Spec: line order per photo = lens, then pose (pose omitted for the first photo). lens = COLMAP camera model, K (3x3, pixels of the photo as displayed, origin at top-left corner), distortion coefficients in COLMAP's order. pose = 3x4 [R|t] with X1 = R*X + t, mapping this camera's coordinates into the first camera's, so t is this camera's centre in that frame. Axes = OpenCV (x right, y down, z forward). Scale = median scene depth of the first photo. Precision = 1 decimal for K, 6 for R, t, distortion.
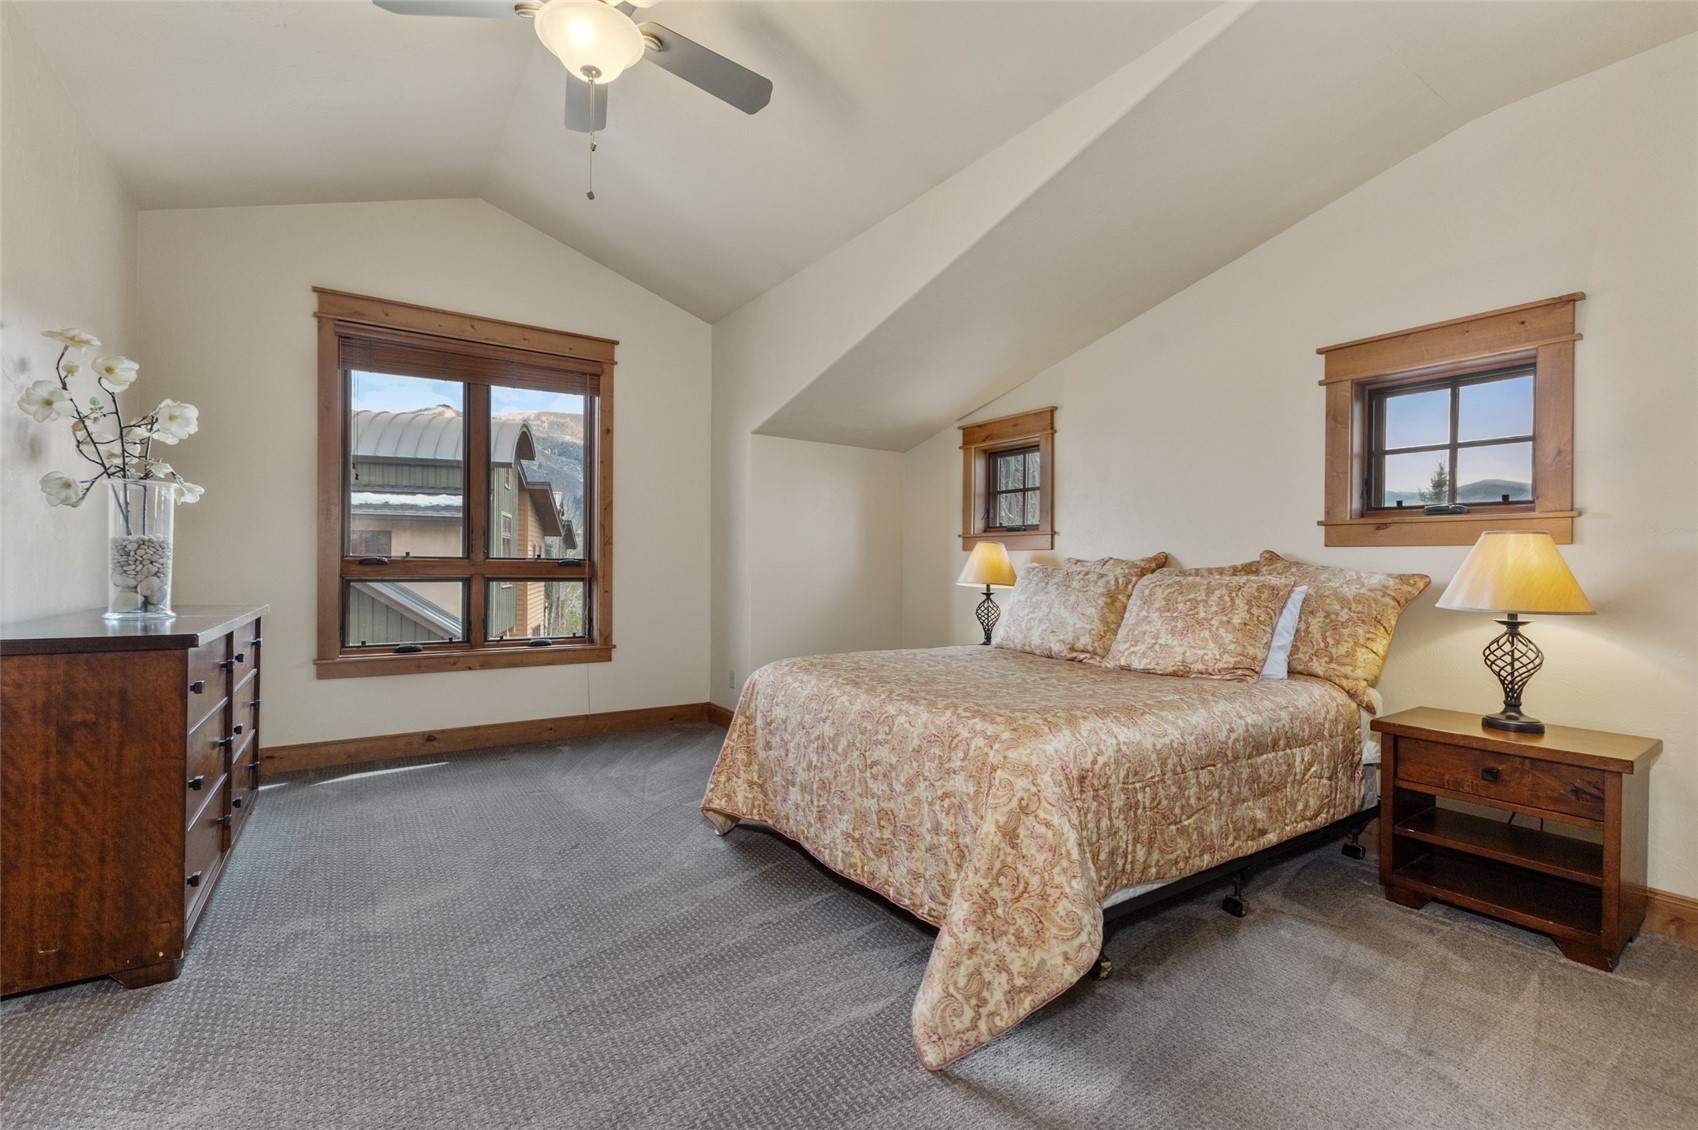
lens RADIAL K [[745.8, 0, 849.0], [0, 745.8, 565.0], [0, 0, 1]] dist [-0.069878, 0.000045]
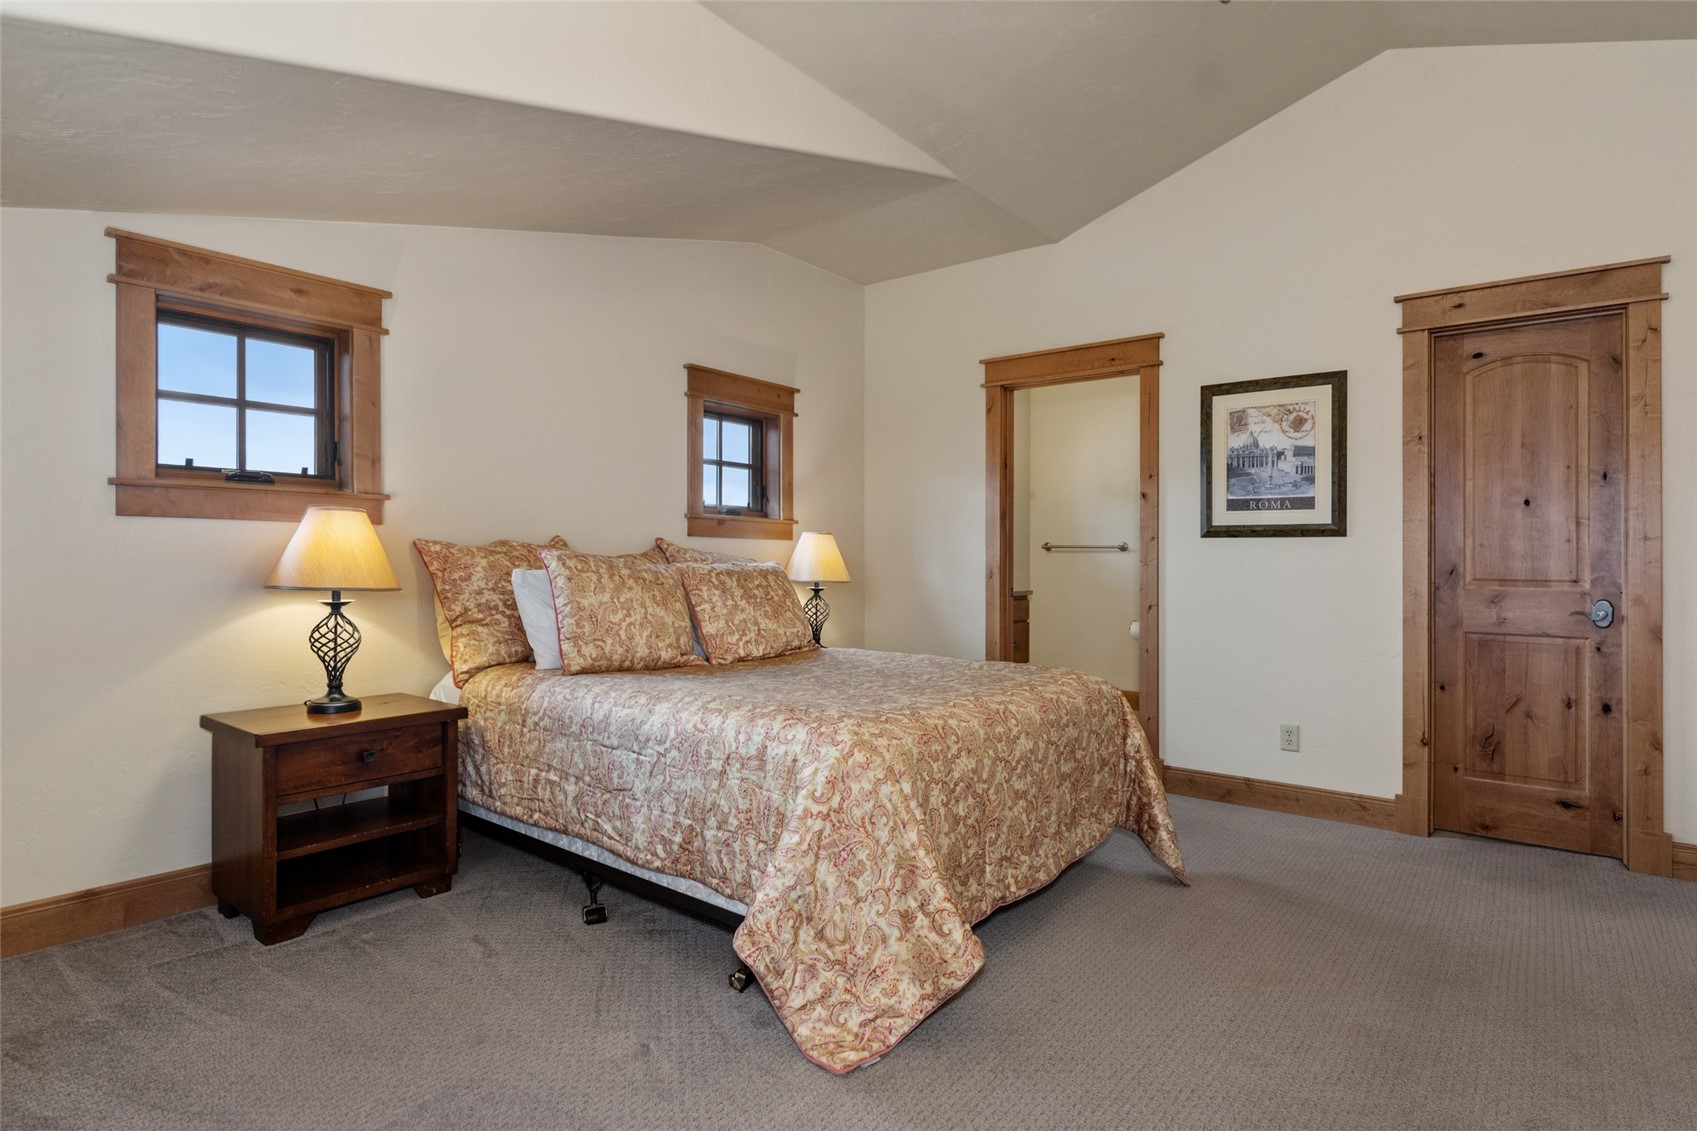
lens RADIAL K [[863.5, 0, 848.5], [0, 863.5, 565.5], [0, 0, 1]] dist [0.002037, 0.000070]
pose [[-0.311845, -0.021684, 0.949885, -0.433817], [-0.018549, 0.999688, 0.016732, -0.004167], [-0.949952, -0.012402, -0.312150, 0.698150]]
